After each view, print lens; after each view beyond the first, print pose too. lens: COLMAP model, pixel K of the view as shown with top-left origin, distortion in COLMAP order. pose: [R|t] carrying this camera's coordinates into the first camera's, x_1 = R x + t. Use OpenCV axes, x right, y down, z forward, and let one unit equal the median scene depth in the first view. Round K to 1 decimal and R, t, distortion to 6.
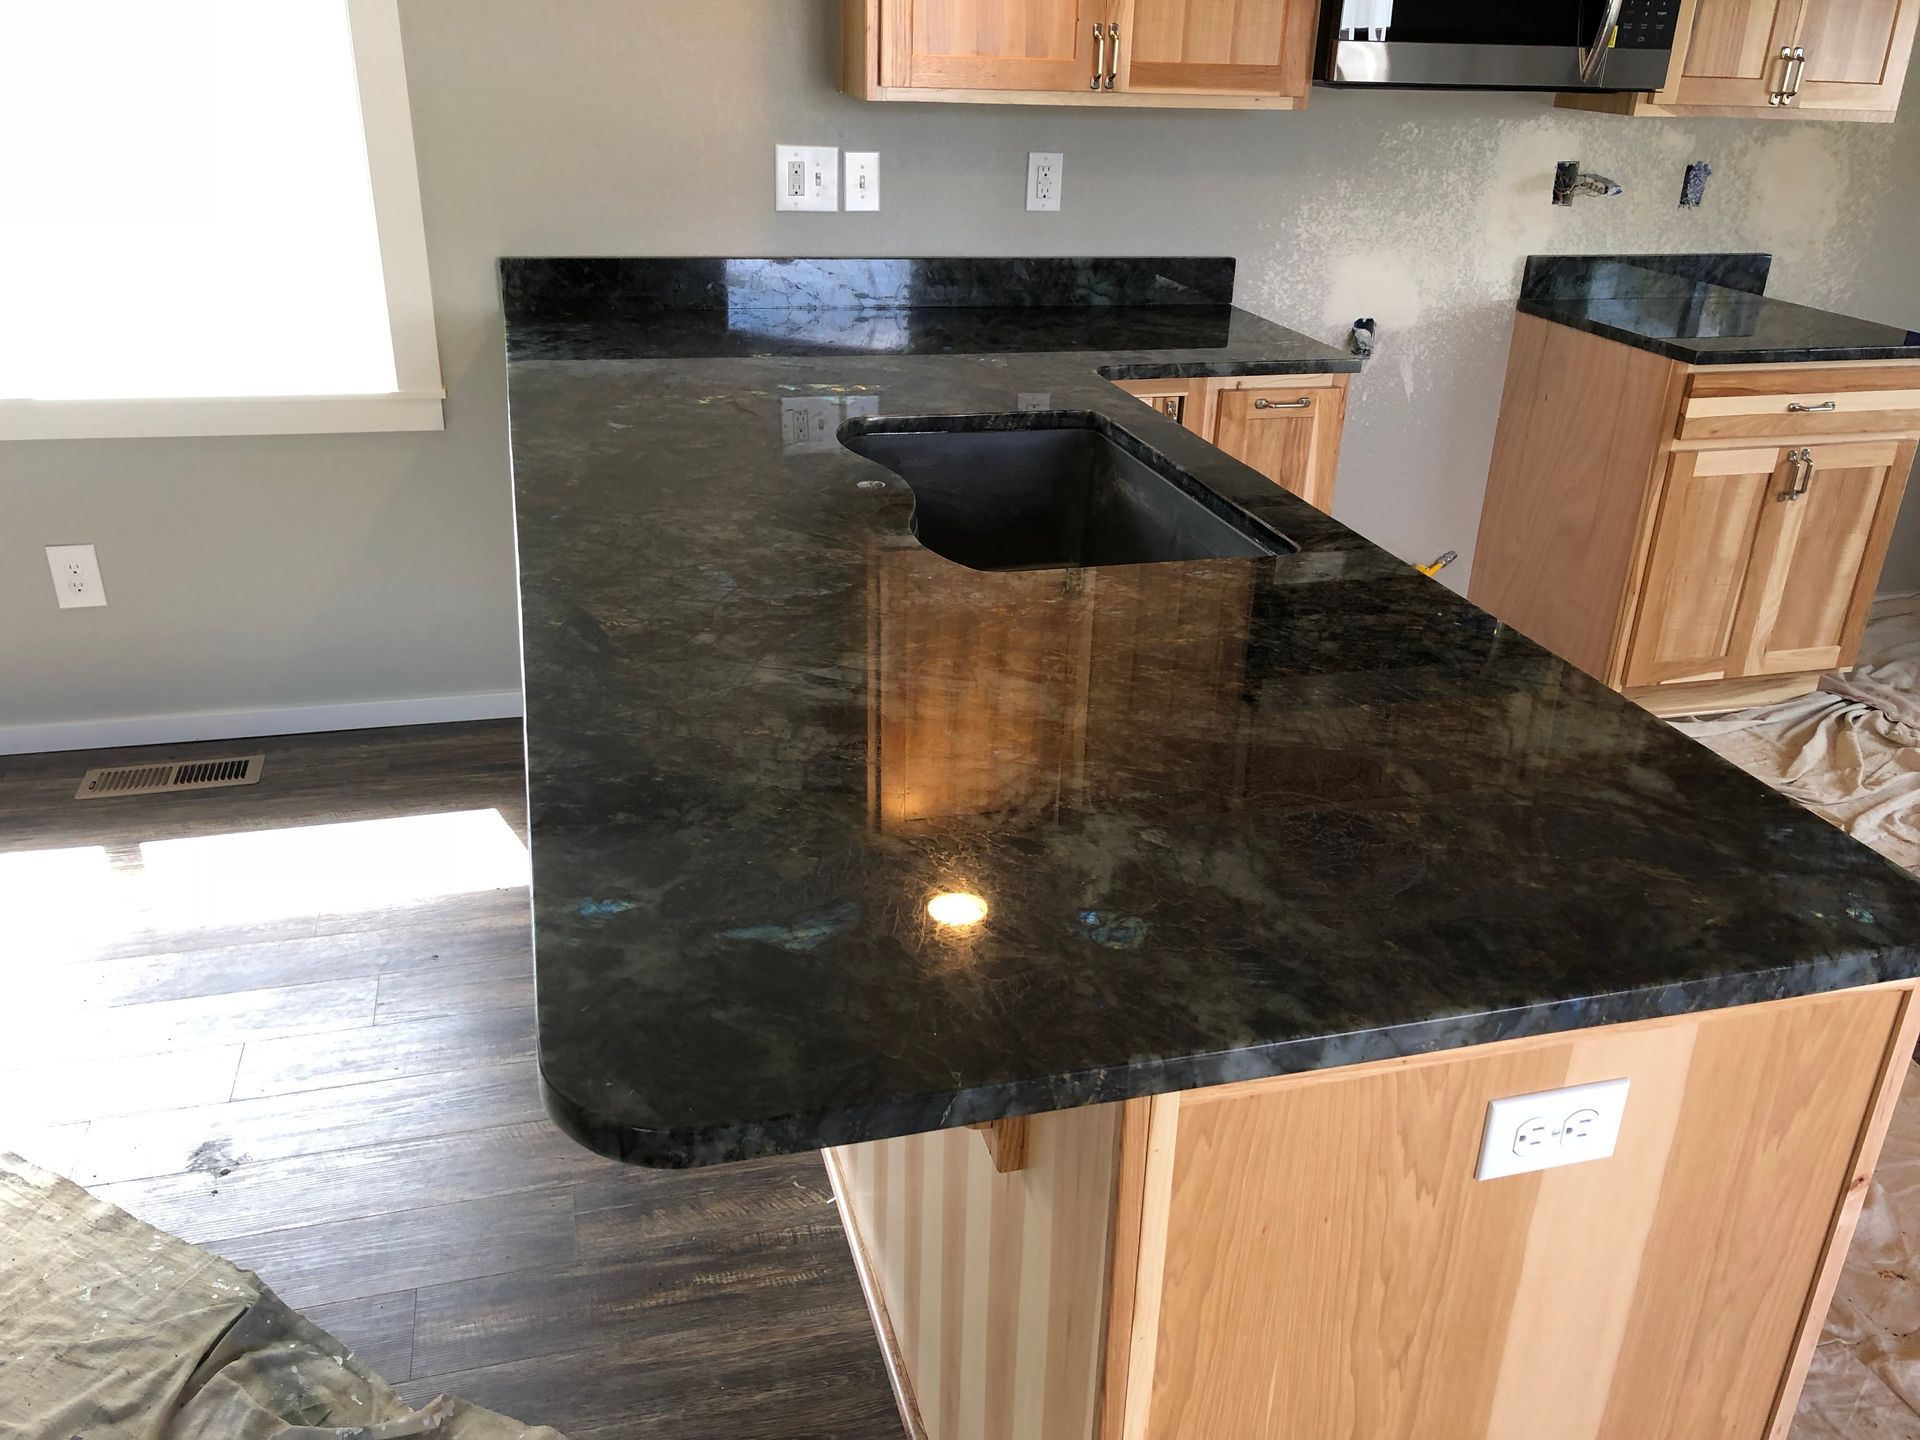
lens RADIAL K [[1565.7, 0, 969.4], [0, 1565.7, 712.4], [0, 0, 1]] dist [-0.003076, -0.006076]
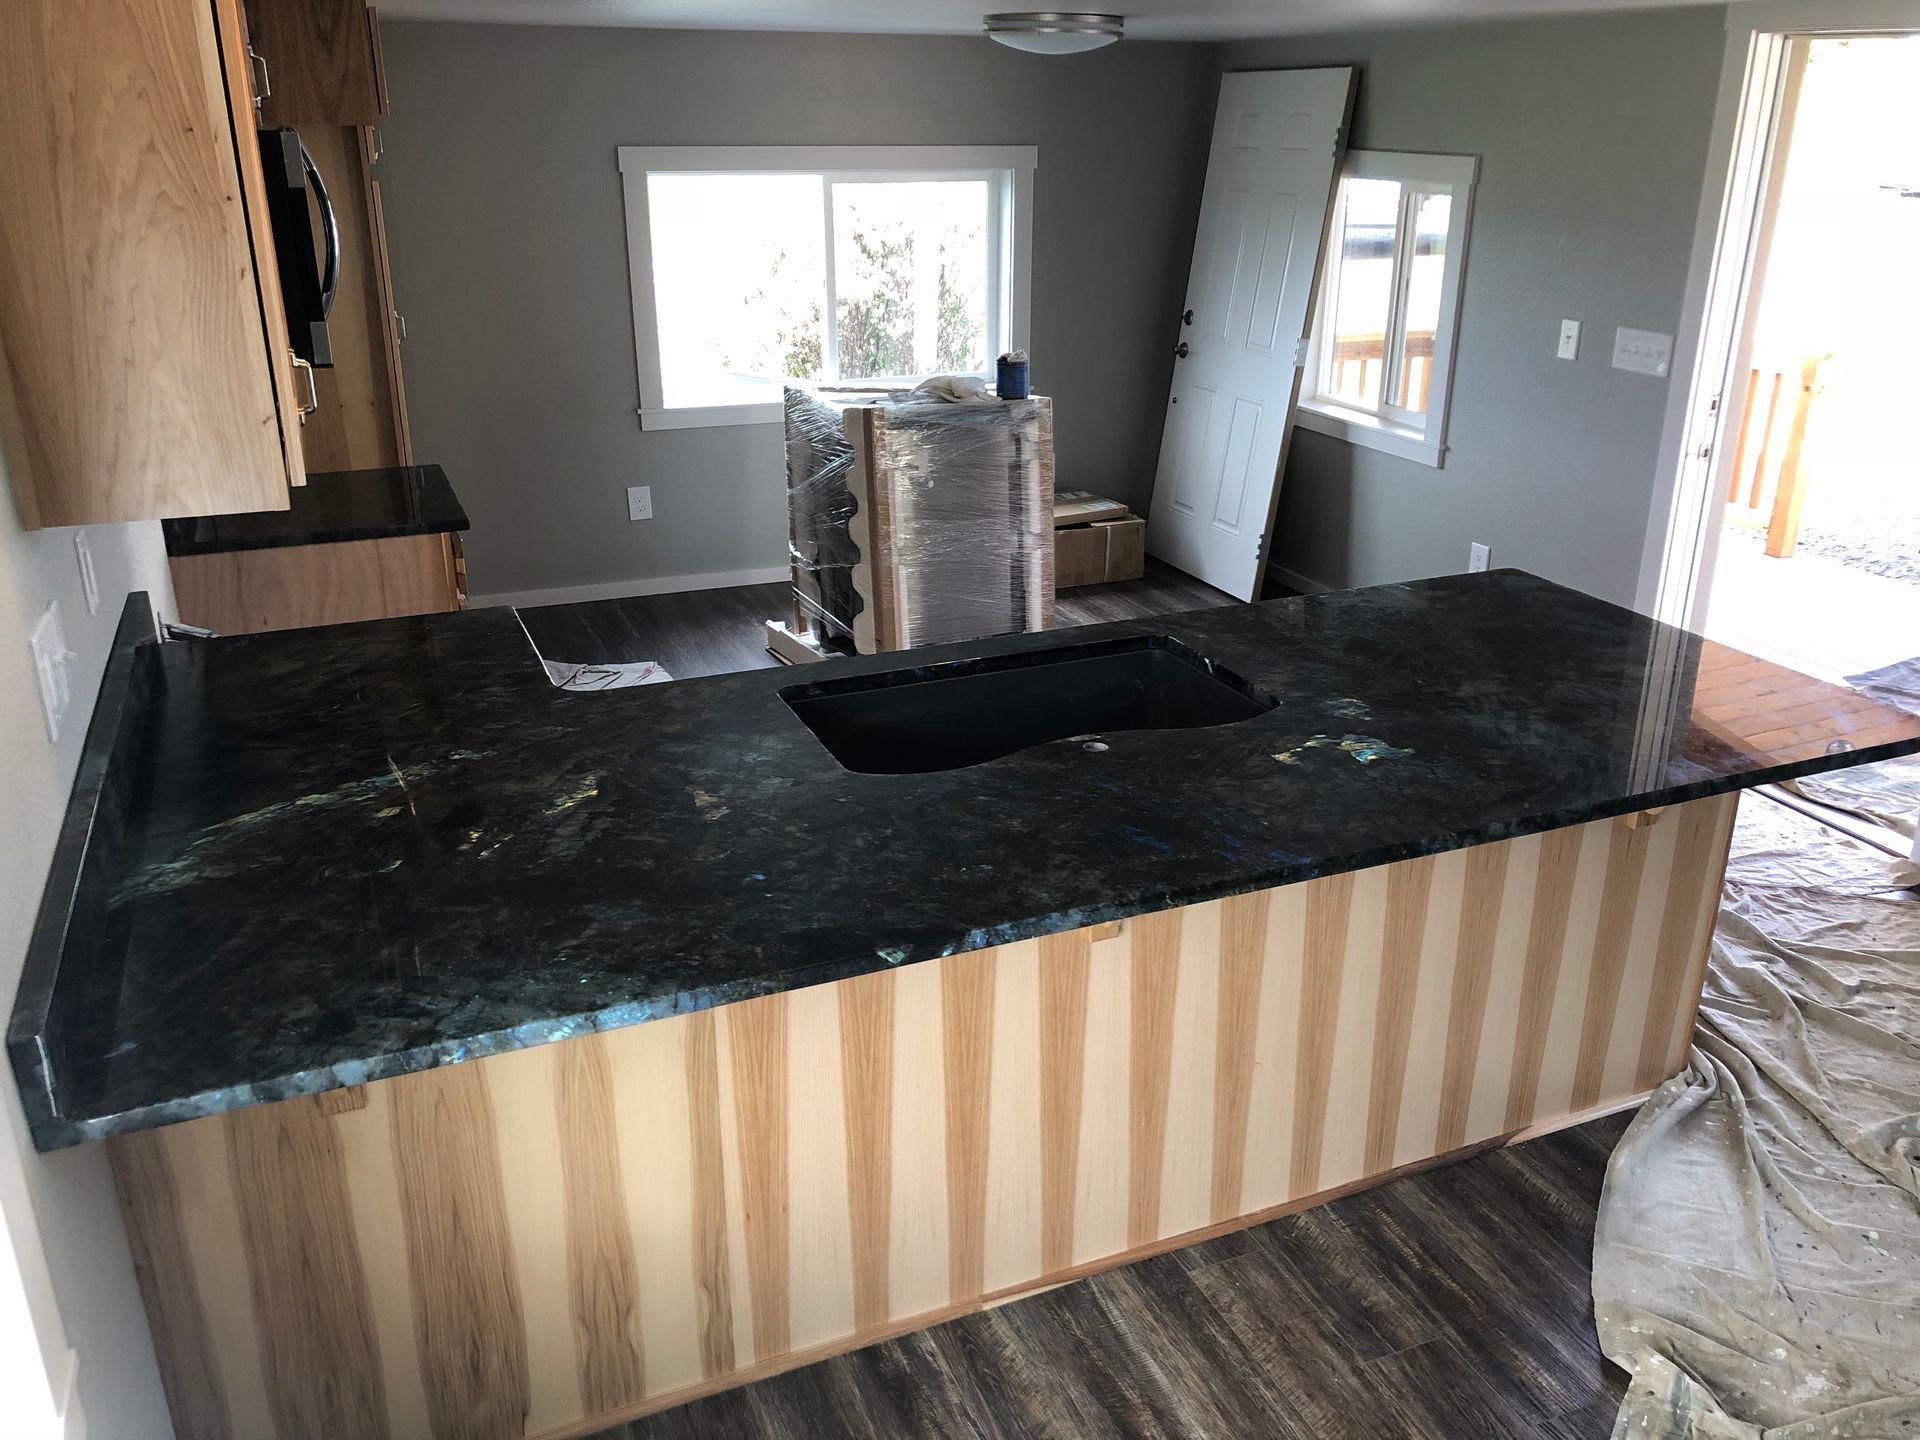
lens RADIAL K [[1565.7, 0, 968.9], [0, 1565.7, 724.7], [0, 0, 1]] dist [-0.003076, -0.006076]
pose [[-0.131722, -0.389505, 0.911556, -1.158435], [0.395647, 0.822492, 0.408620, -0.707081], [-0.908908, 0.414479, 0.045766, 1.107888]]
